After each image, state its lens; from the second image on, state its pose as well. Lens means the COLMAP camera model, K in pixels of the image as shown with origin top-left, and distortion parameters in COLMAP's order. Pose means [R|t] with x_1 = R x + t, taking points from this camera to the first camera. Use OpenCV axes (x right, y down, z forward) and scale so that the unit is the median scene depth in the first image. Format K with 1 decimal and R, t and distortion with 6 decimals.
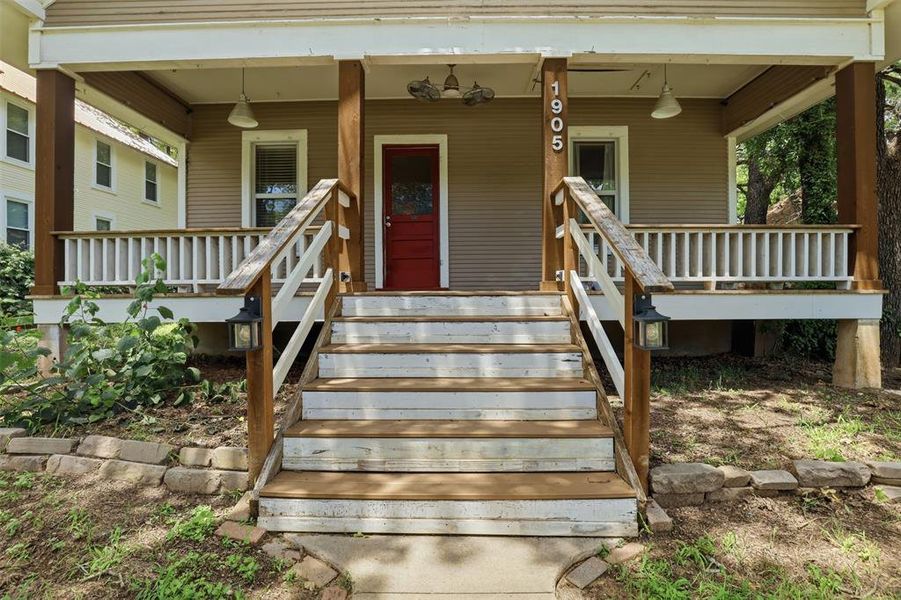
lens RADIAL K [[423.1, 0, 456.8], [0, 423.1, 297.7], [0, 0, 1]] dist [-0.036593, 0.007132]
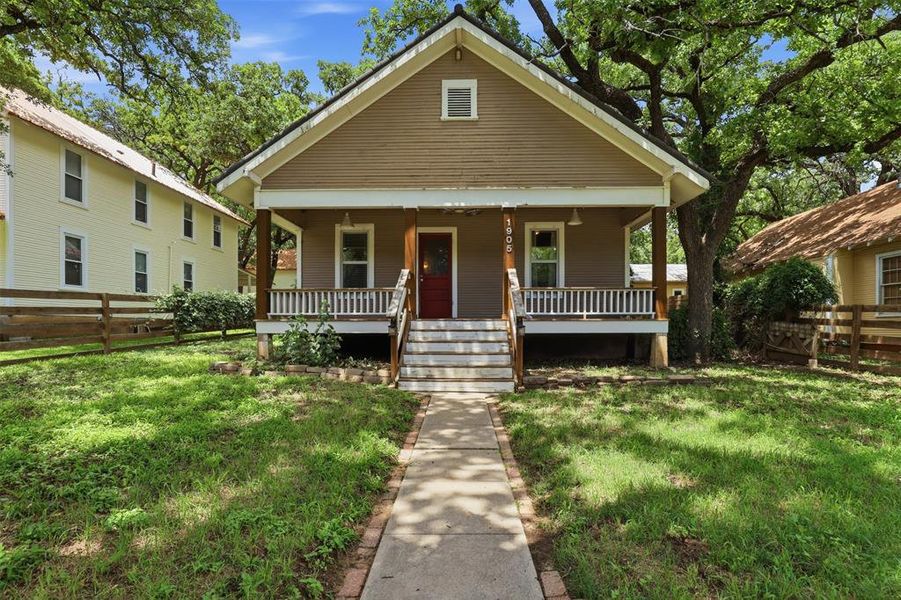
lens RADIAL K [[423.1, 0, 456.8], [0, 423.1, 297.7], [0, 0, 1]] dist [-0.036593, 0.007132]
pose [[0.999970, 0.004343, -0.006399, -0.016775], [-0.004761, 0.997750, -0.066878, 0.021043], [0.006095, 0.066907, 0.997741, -1.120529]]
